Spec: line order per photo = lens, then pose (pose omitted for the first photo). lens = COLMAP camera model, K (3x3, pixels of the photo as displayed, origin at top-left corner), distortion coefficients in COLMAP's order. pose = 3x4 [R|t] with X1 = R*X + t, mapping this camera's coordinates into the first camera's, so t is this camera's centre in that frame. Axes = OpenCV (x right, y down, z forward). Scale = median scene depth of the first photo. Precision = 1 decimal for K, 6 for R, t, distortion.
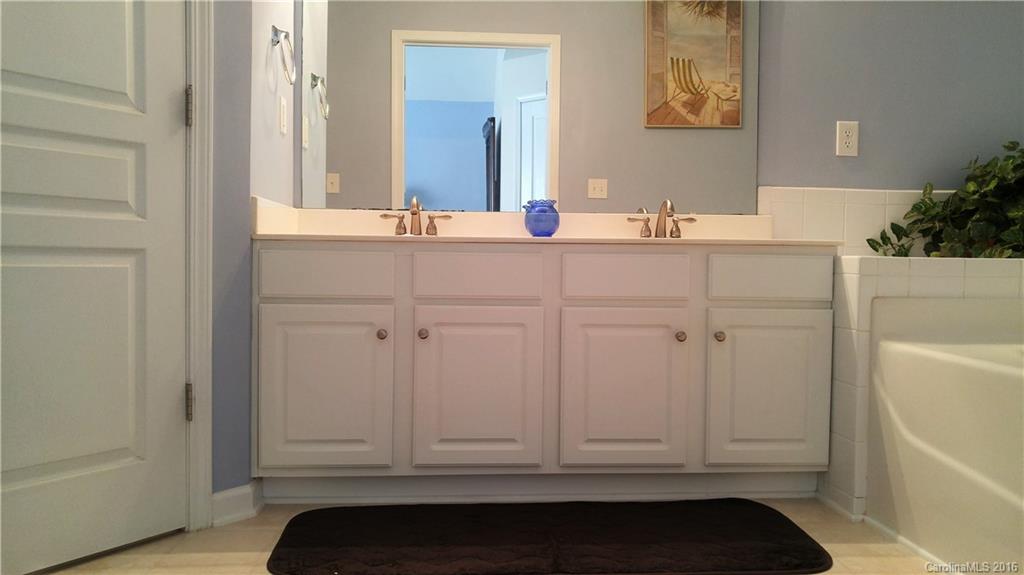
lens RADIAL K [[761.4, 0, 512.0], [0, 761.4, 287.5], [0, 0, 1]] dist [0.038432, -0.000758]
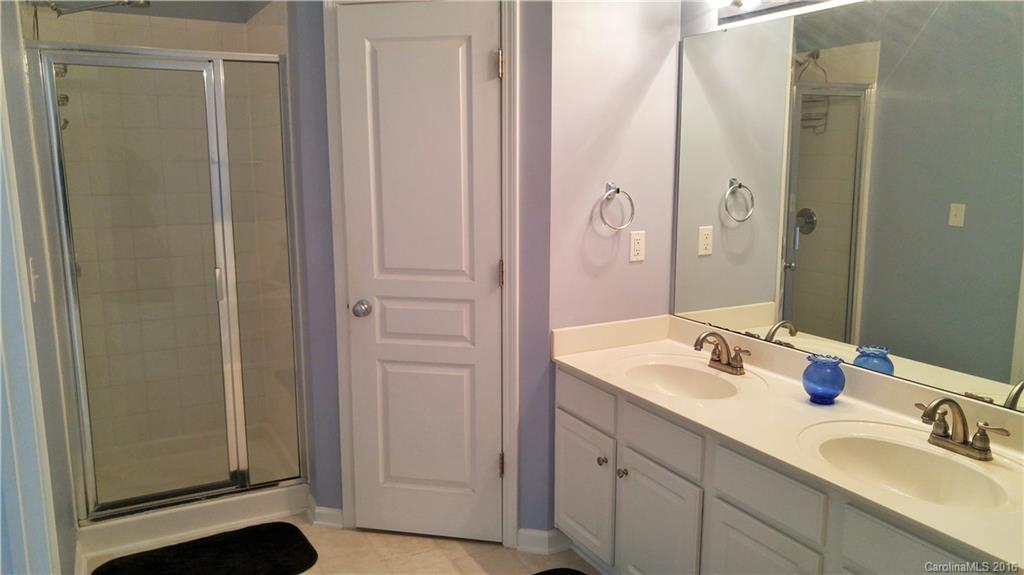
lens RADIAL K [[761.4, 0, 512.0], [0, 761.4, 287.5], [0, 0, 1]] dist [0.038432, -0.000758]
pose [[0.423009, 0.141720, -0.894974, 0.634175], [-0.031092, 0.989382, 0.141974, -0.294781], [0.905592, -0.032230, 0.422924, 0.284939]]
